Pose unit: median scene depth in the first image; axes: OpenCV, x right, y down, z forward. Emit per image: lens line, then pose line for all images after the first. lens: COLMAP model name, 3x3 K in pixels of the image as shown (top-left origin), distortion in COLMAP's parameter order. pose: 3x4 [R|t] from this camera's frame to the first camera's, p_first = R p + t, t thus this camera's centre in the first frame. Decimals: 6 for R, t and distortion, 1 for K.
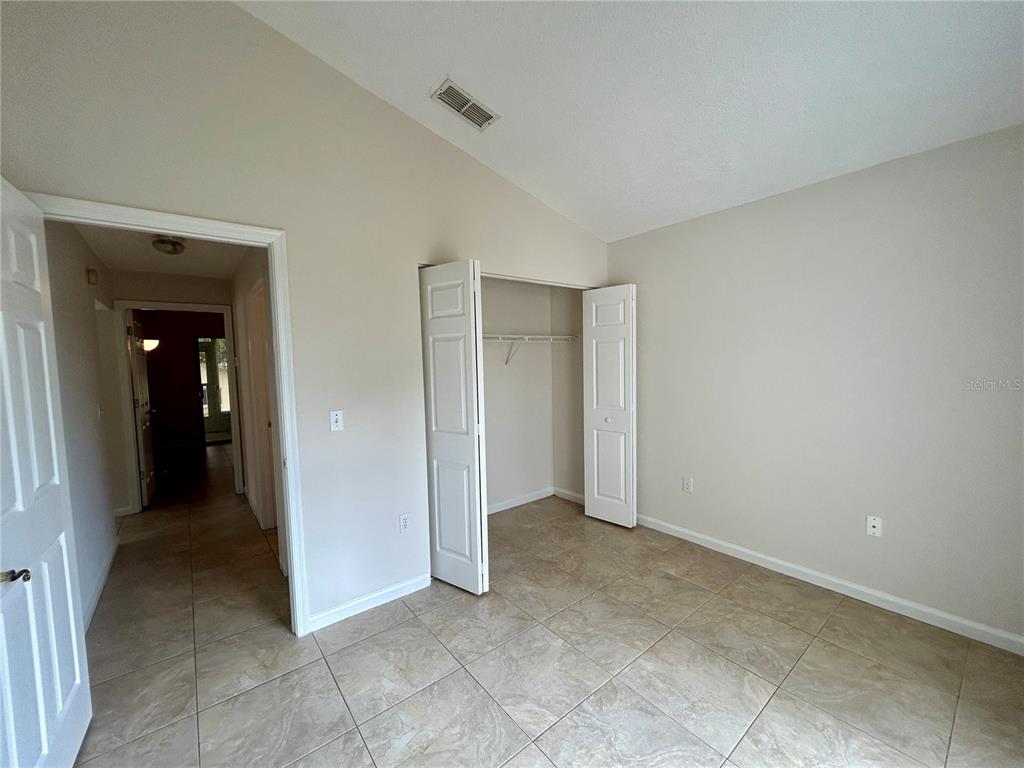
lens RADIAL K [[412.4, 0, 512.0], [0, 412.4, 384.0], [0, 0, 1]] dist [0.001700, 0.000218]
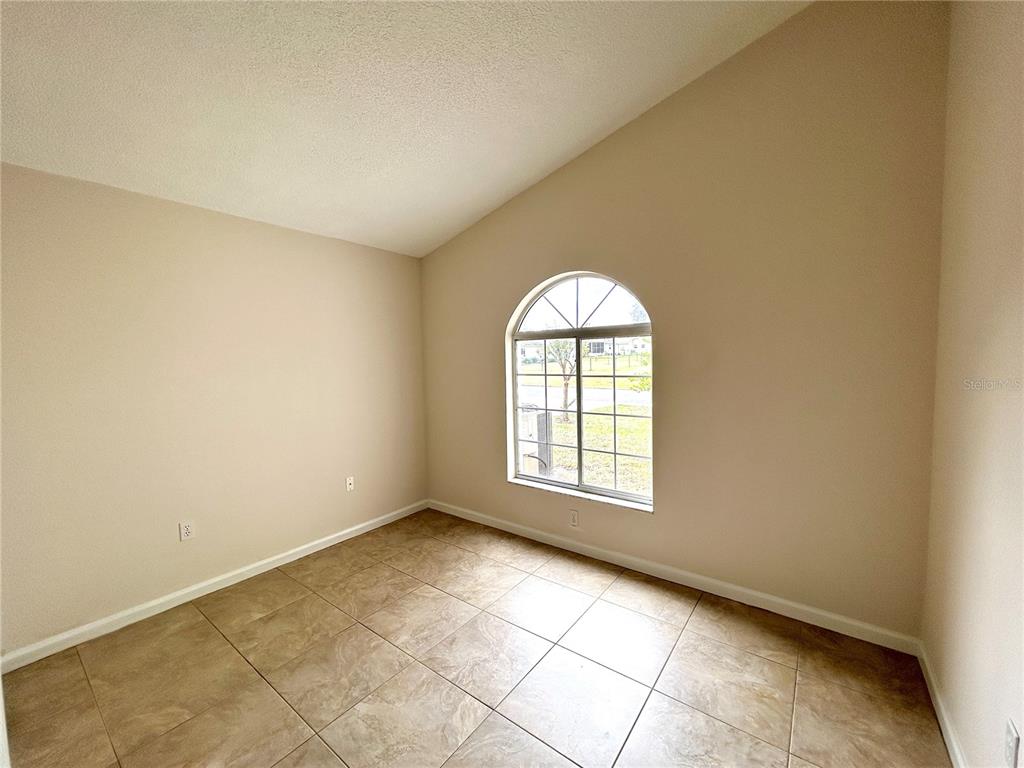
lens RADIAL K [[412.4, 0, 512.0], [0, 412.4, 384.0], [0, 0, 1]] dist [0.001700, 0.000218]
pose [[-0.245387, -0.028161, 0.969016, -0.747387], [0.086333, 0.994971, 0.050777, -0.036354], [-0.965573, 0.096118, -0.241722, 0.847258]]
